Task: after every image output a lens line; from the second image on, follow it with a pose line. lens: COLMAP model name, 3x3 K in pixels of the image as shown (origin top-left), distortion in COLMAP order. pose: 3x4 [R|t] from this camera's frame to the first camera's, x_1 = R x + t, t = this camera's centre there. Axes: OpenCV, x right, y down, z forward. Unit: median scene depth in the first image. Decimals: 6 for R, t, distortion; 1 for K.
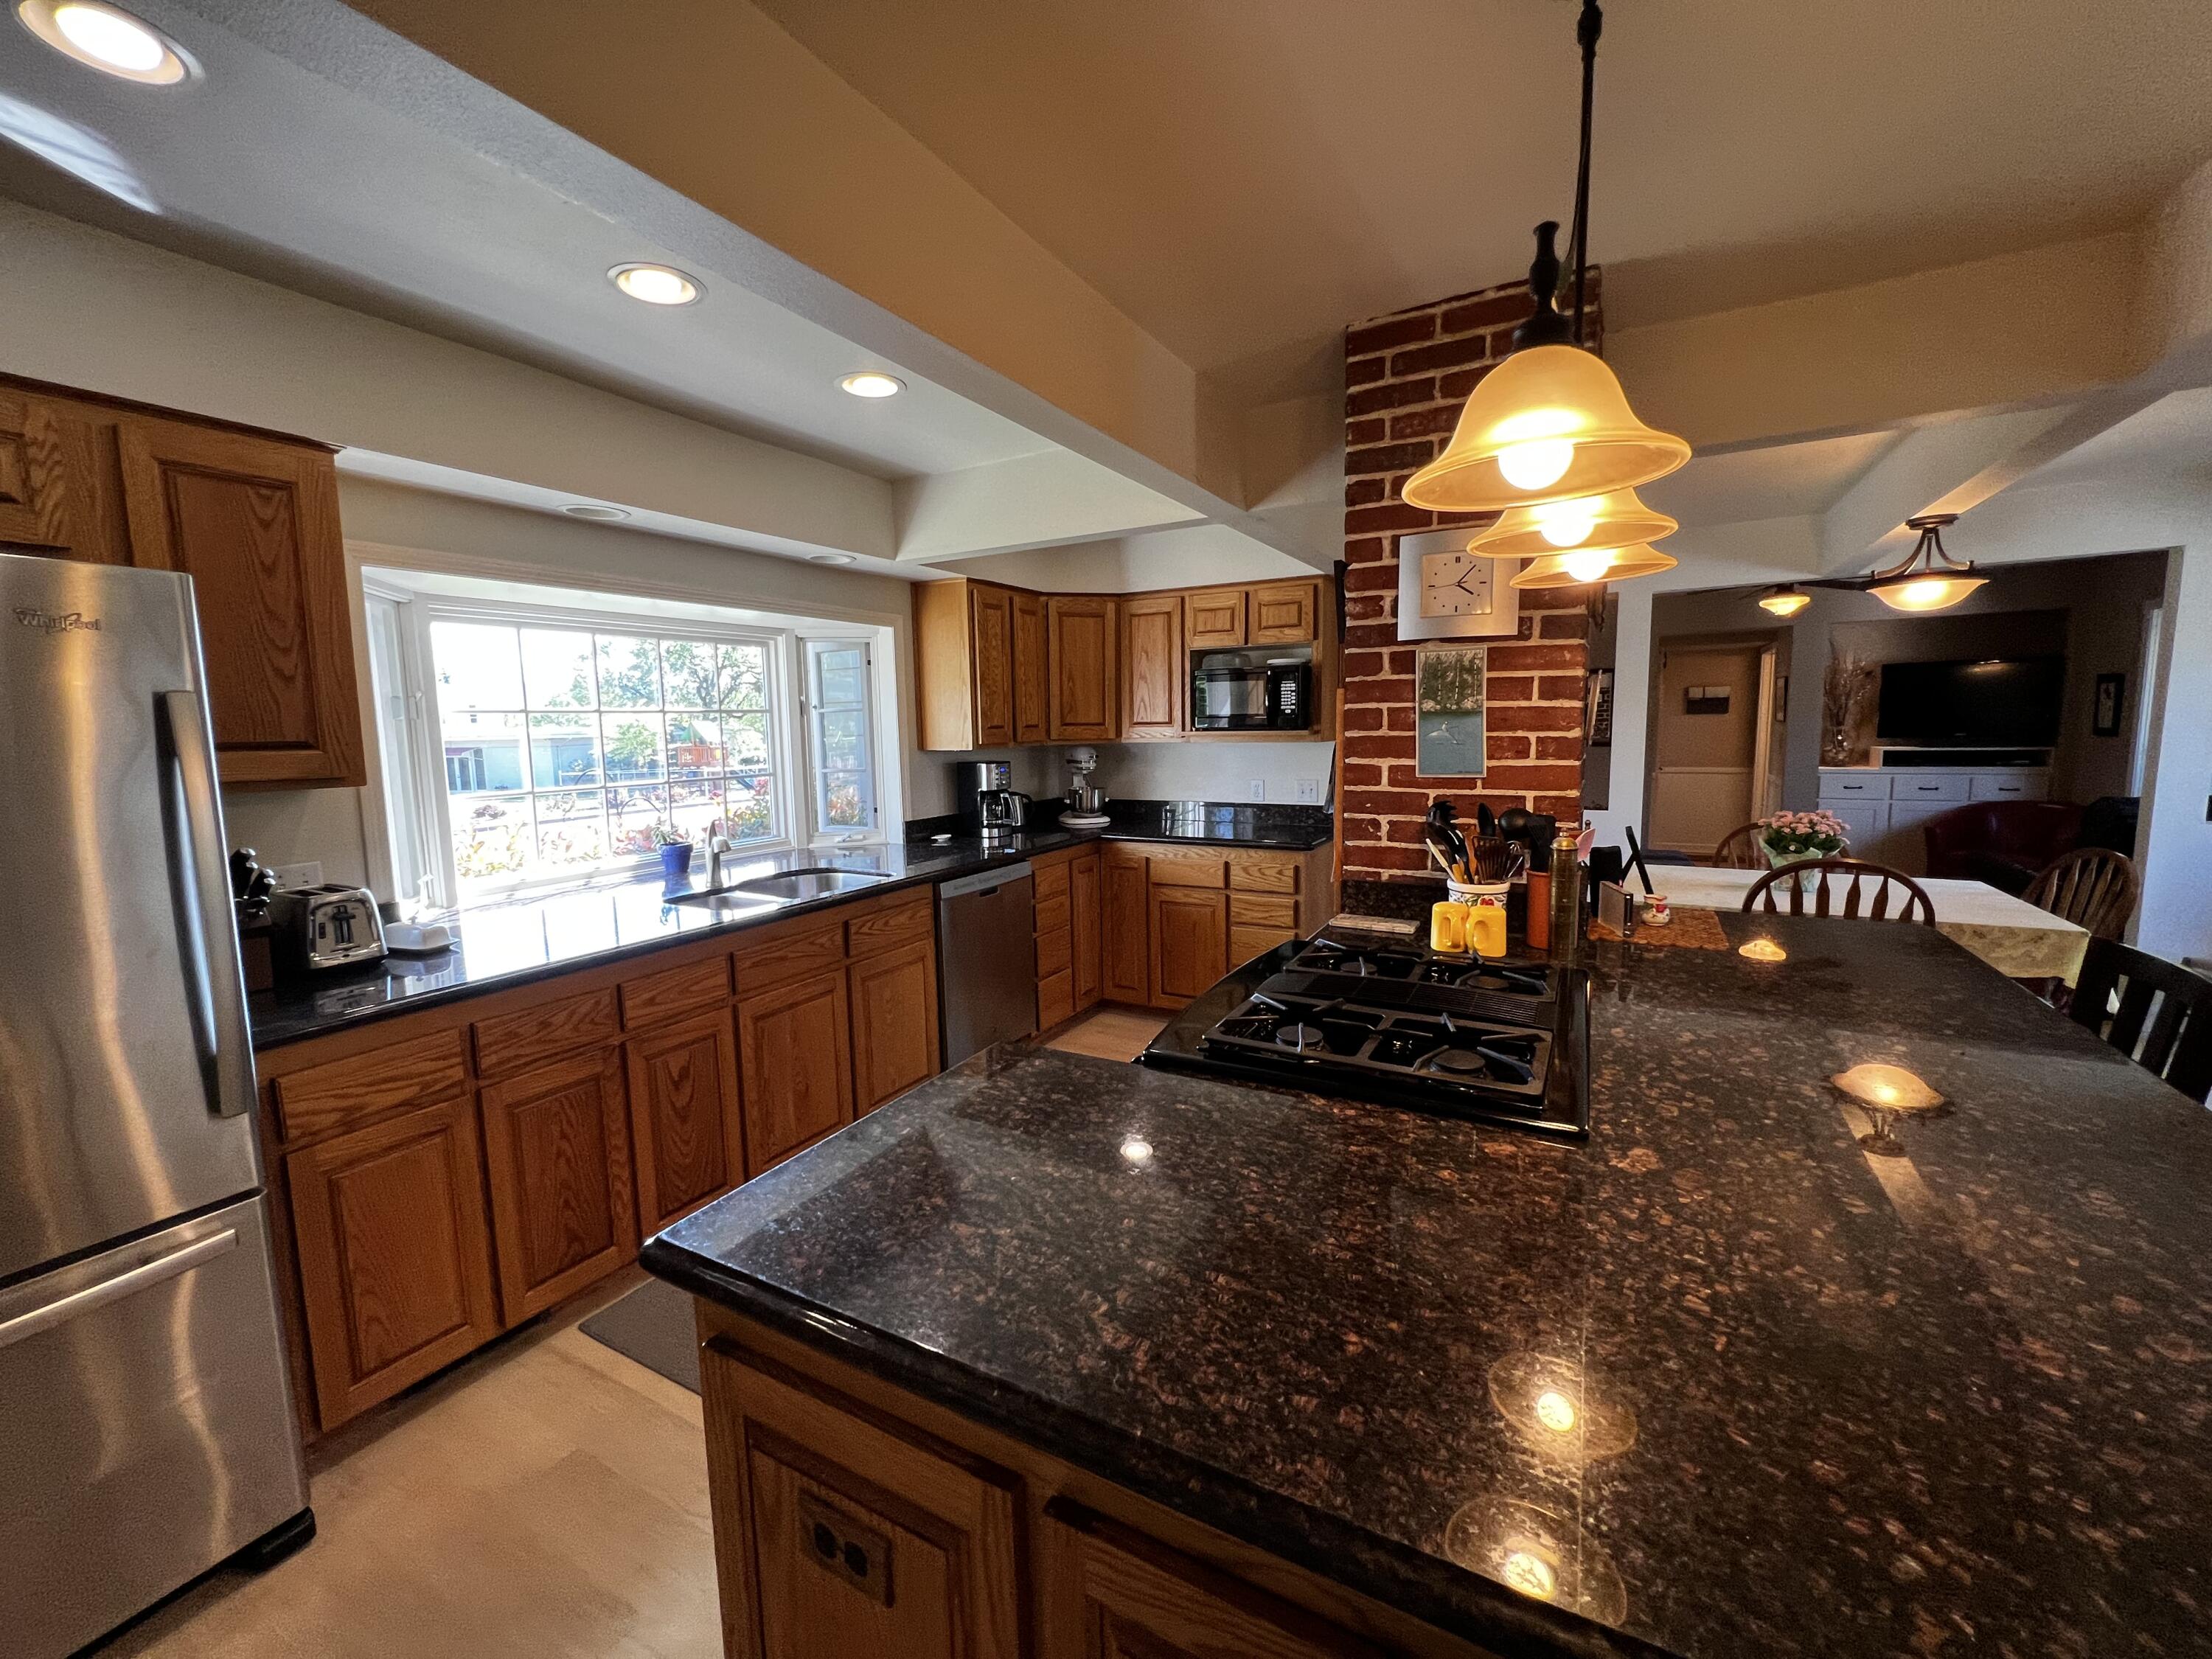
lens RADIAL K [[898.7, 0, 1094.5], [0, 898.7, 821.1], [0, 0, 1]] dist [-0.003485, 0.001142]
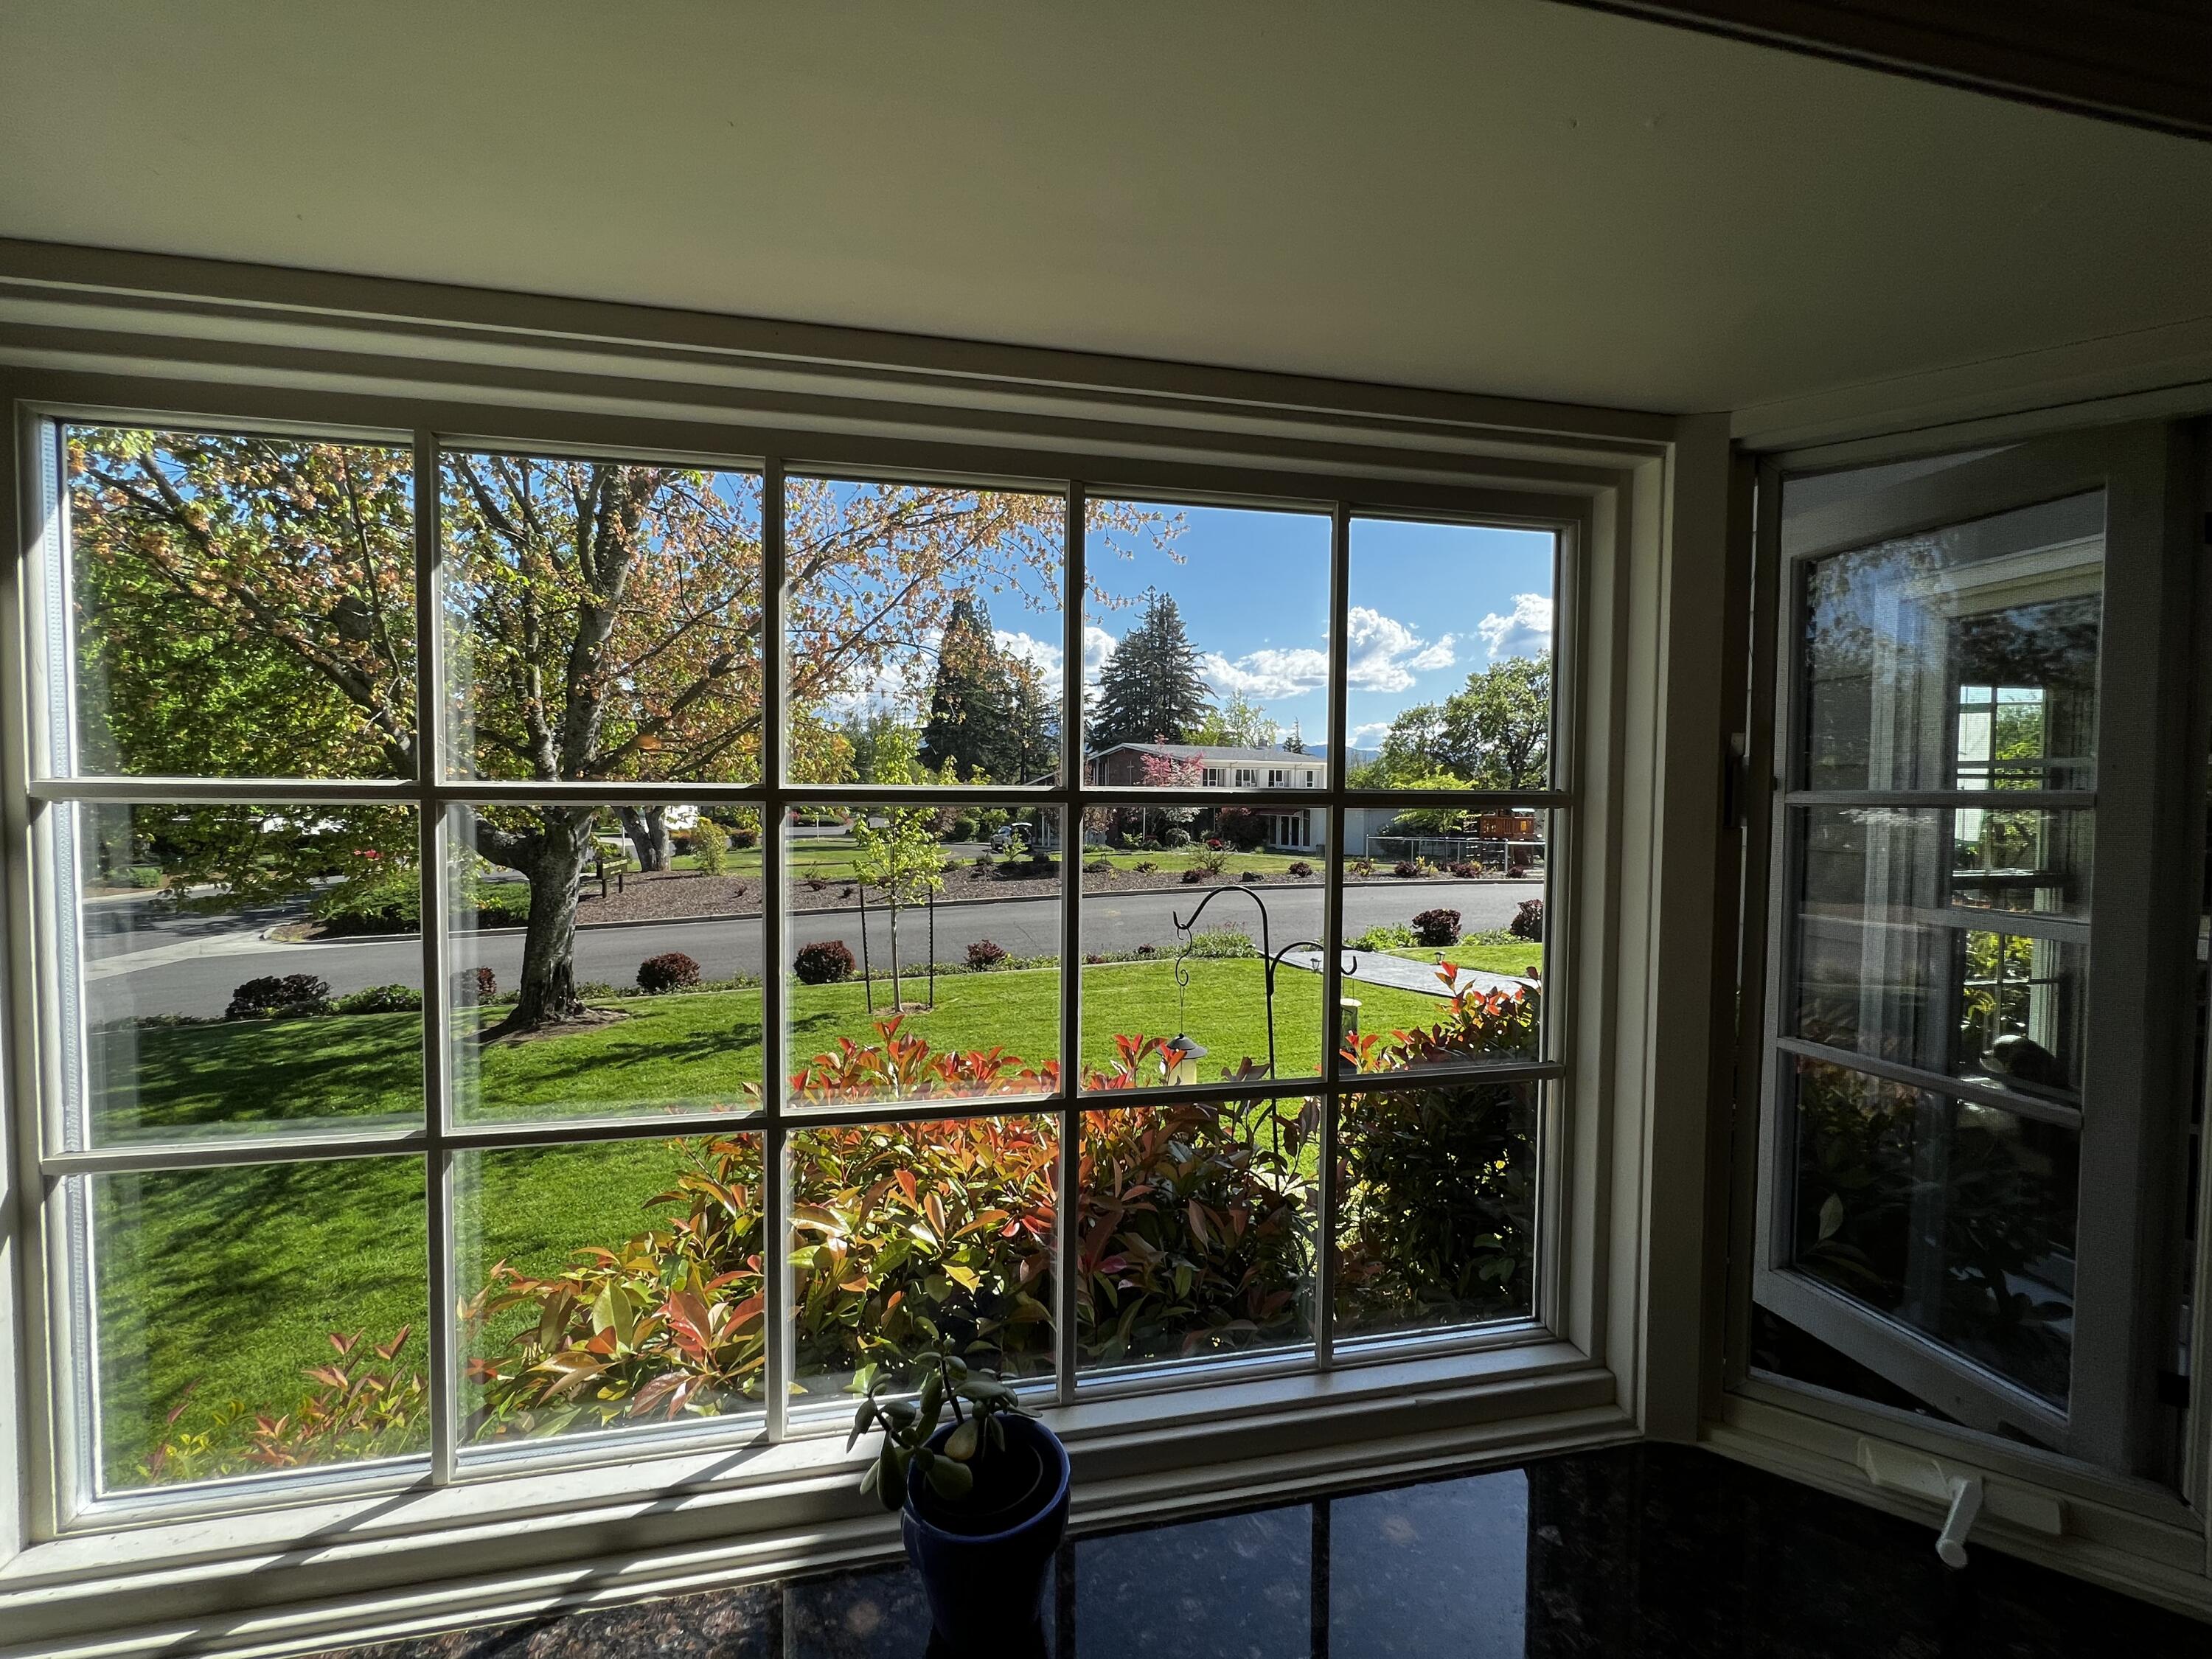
lens RADIAL K [[898.7, 0, 1100.8], [0, 898.7, 825.6], [0, 0, 1]] dist [-0.003485, 0.001142]
pose [[0.666597, 0.051018, -0.743670, -0.501088], [-0.102665, 0.994431, -0.023803, -0.181307], [0.738314, 0.092216, 0.668123, 1.404540]]
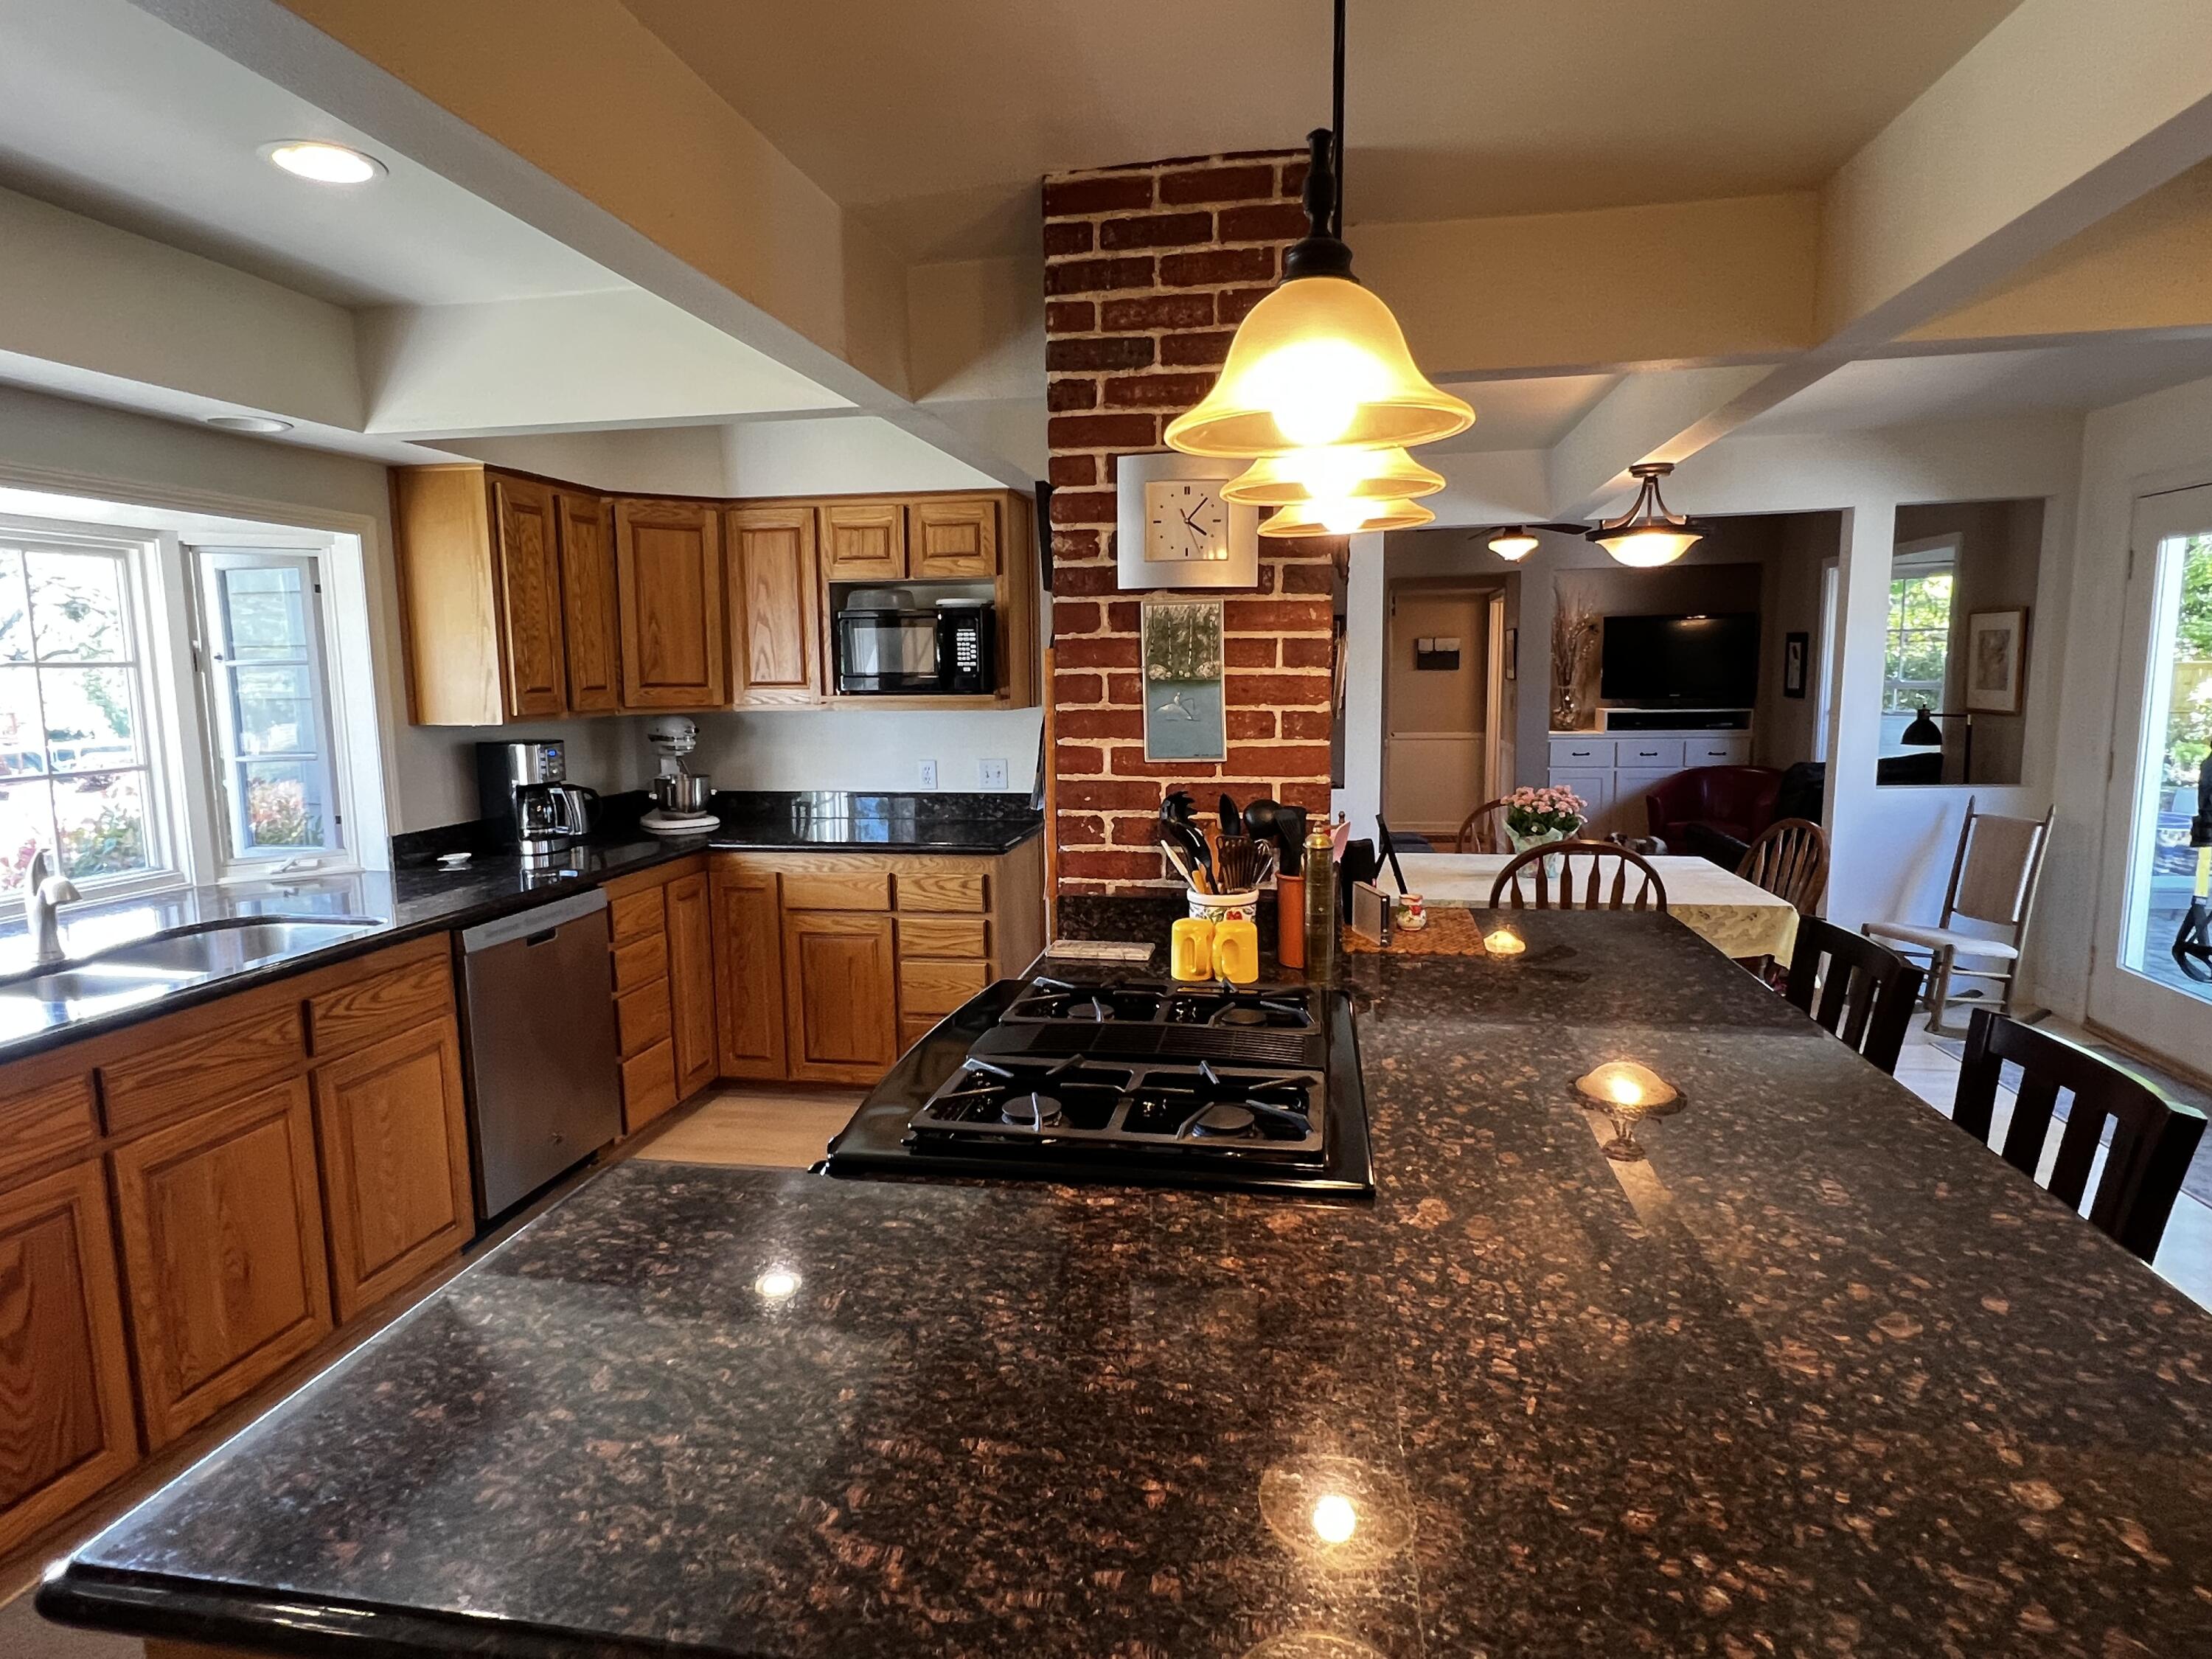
lens RADIAL K [[1231.8, 0, 1103.0], [0, 1231.8, 820.9], [0, 0, 1]] dist [-0.001455, -0.001961]
pose [[0.943609, -0.034951, 0.329213, -0.036014], [0.031553, 0.999379, 0.015661, -0.015590], [-0.329556, -0.004390, 0.944126, -0.011749]]
